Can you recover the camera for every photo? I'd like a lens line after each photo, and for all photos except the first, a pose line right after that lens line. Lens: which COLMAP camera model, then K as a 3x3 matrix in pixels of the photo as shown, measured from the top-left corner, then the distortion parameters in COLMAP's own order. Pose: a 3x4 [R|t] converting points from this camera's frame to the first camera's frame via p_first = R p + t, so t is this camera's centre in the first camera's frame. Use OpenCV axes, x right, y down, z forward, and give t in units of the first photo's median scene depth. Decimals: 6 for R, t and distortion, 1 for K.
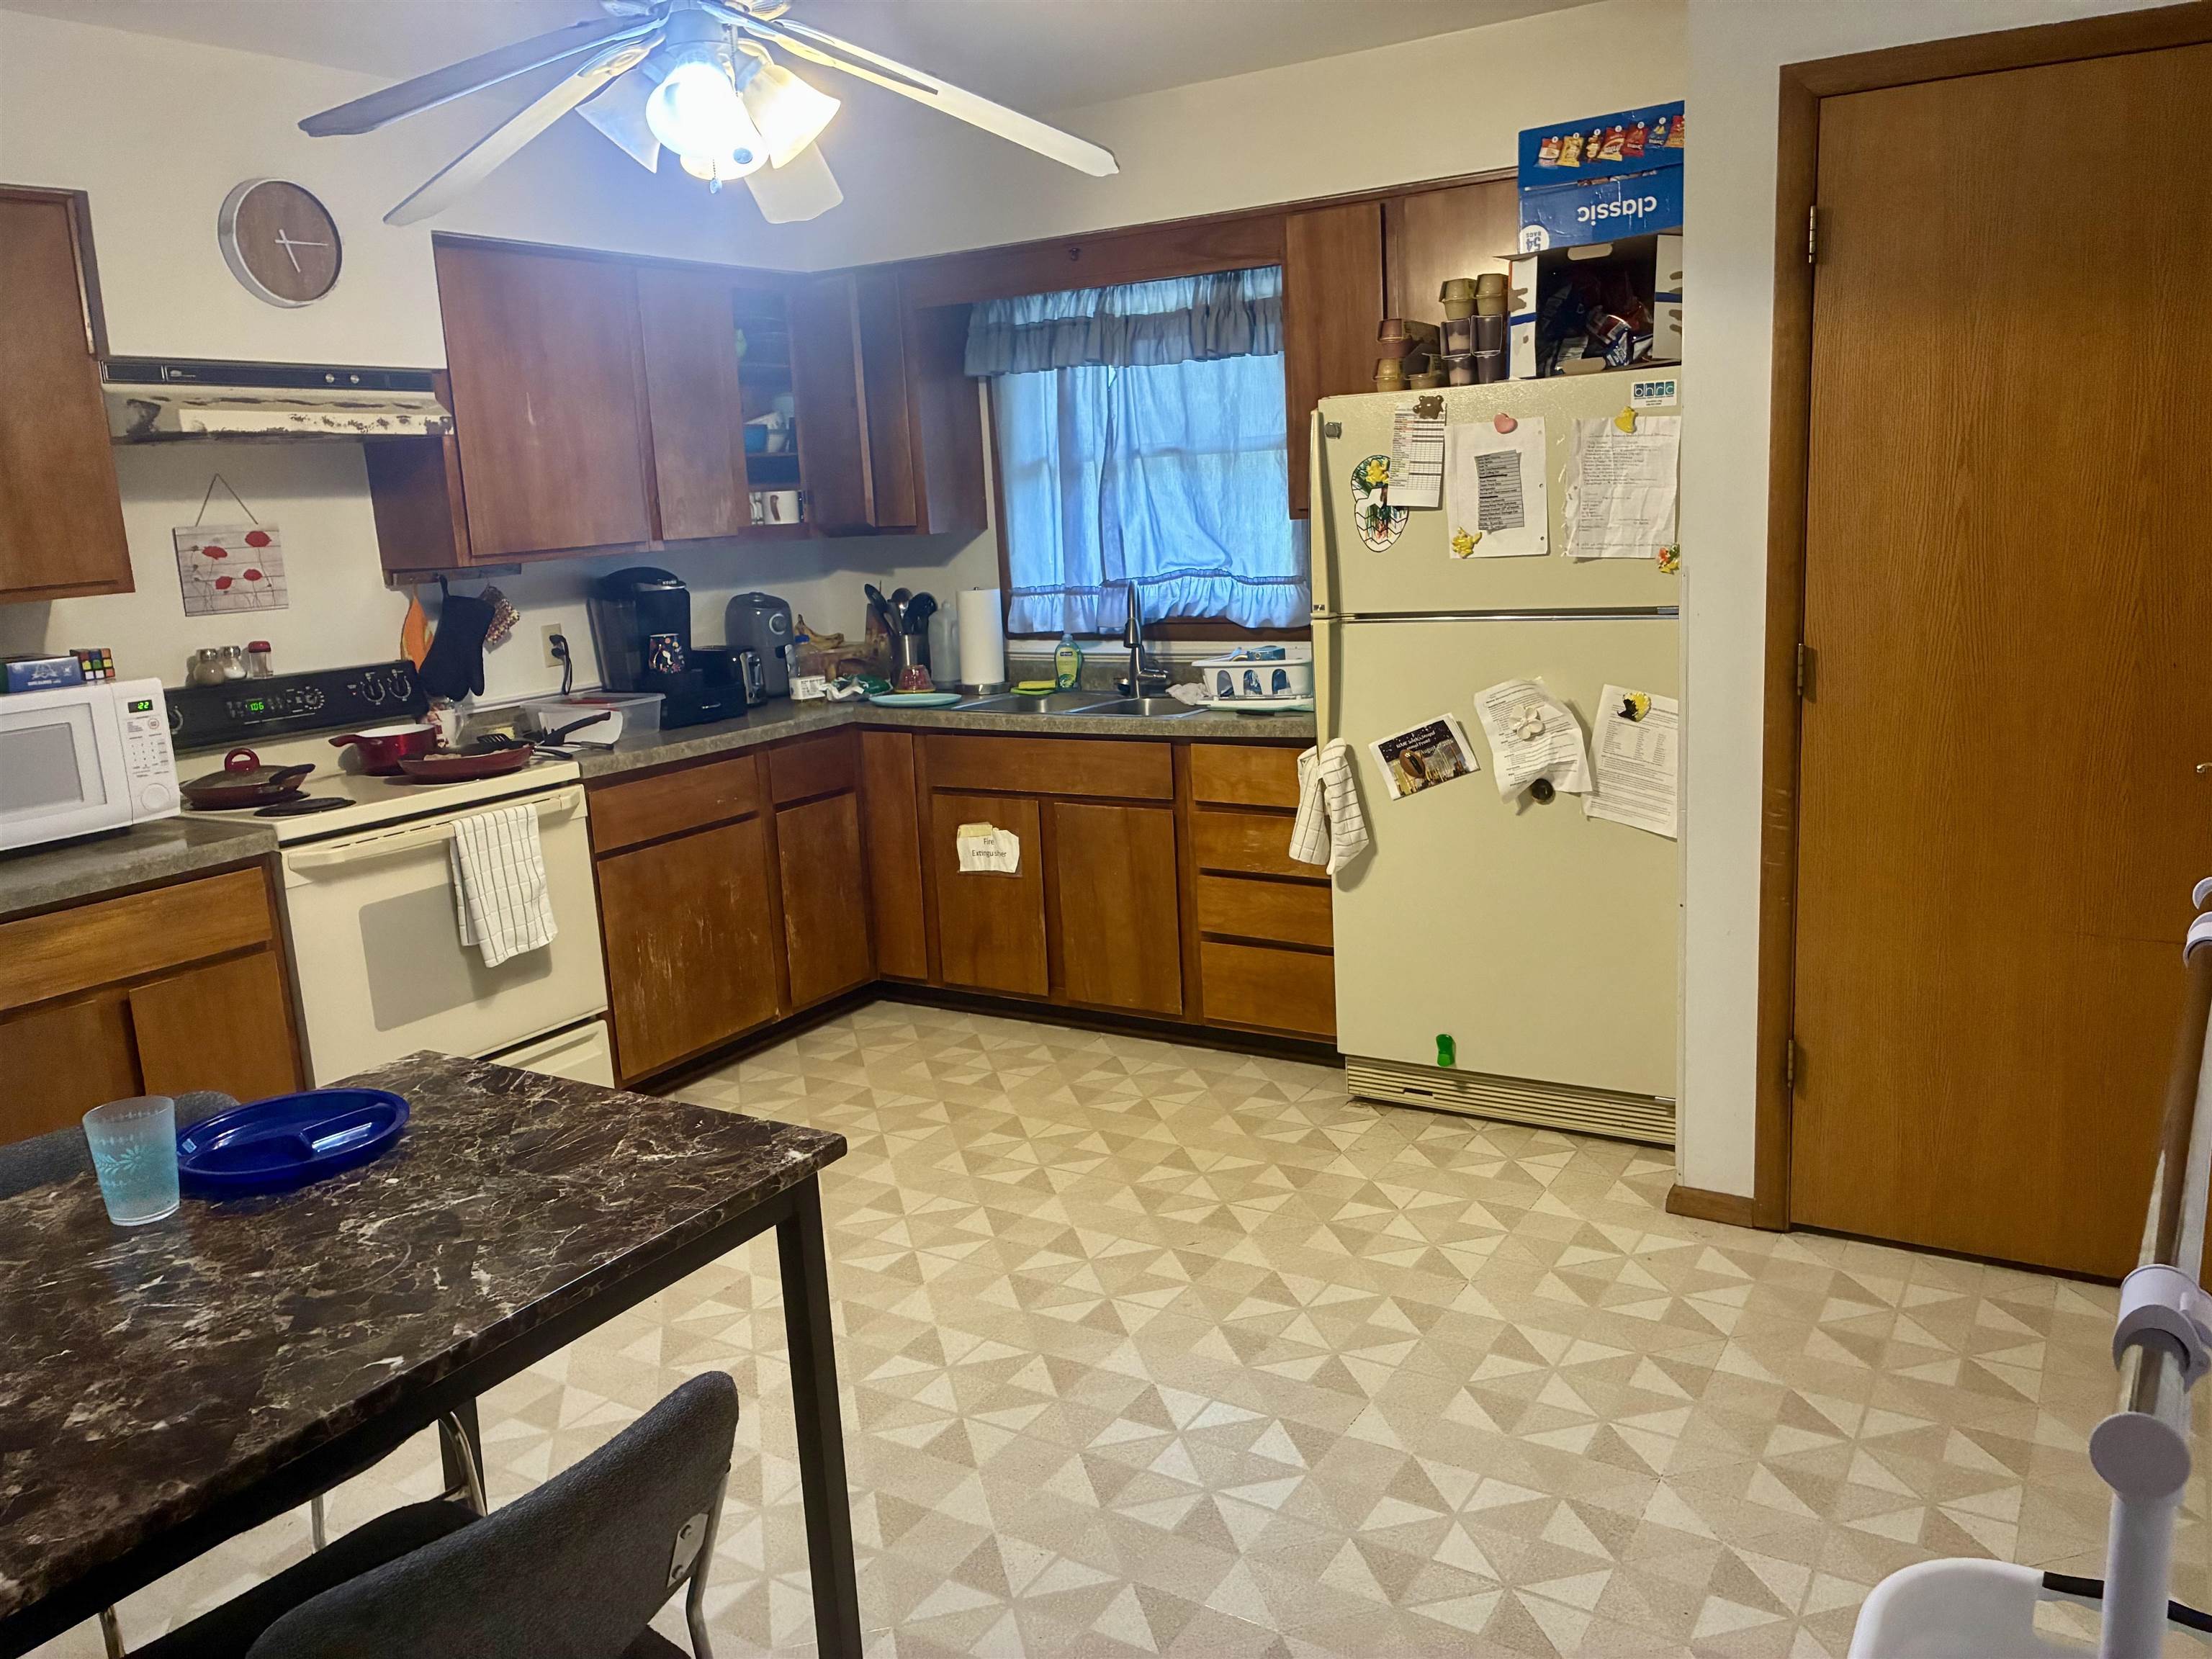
lens RADIAL K [[1650.1, 0, 1106.0], [0, 1650.1, 829.5], [0, 0, 1]] dist [-0.007520, 0.001107]
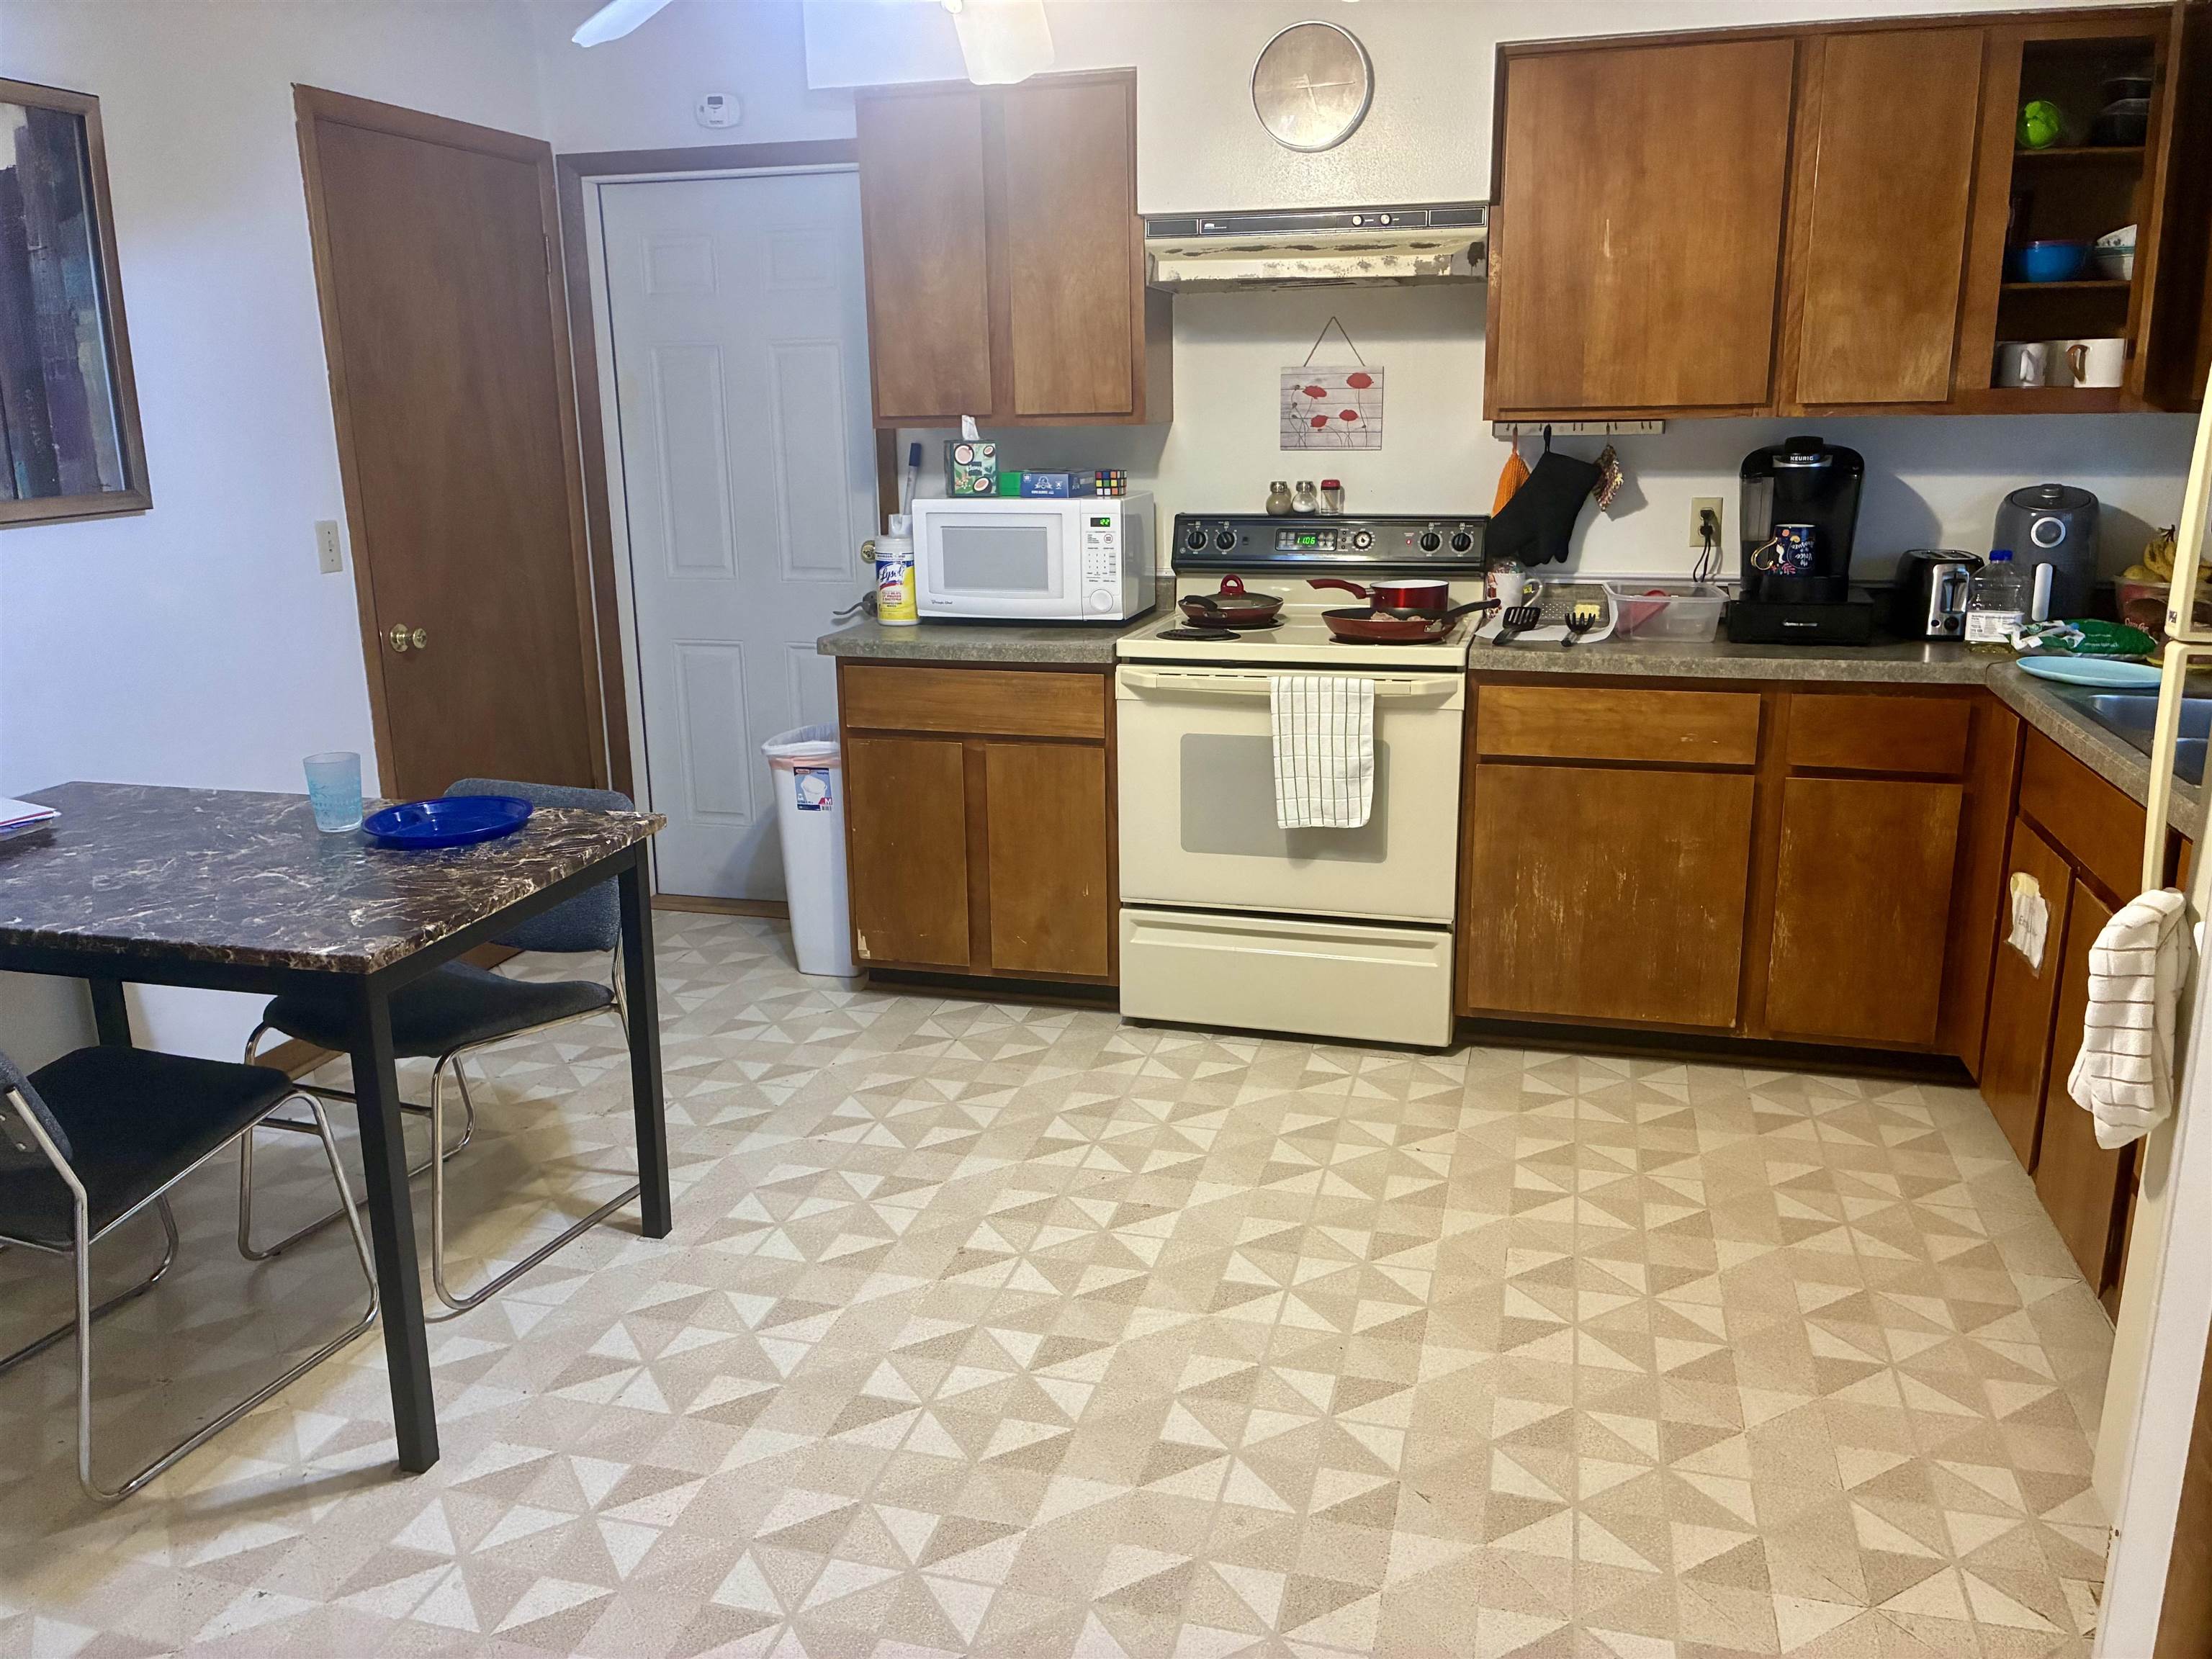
lens RADIAL K [[1681.7, 0, 1102.9], [0, 1681.7, 812.6], [0, 0, 1]] dist [0.058807, -0.072271]
pose [[0.288693, 0.278552, -0.916005, 0.511923], [-0.193057, 0.954026, 0.229269, -0.134889], [0.937756, 0.110653, 0.329197, 0.548776]]
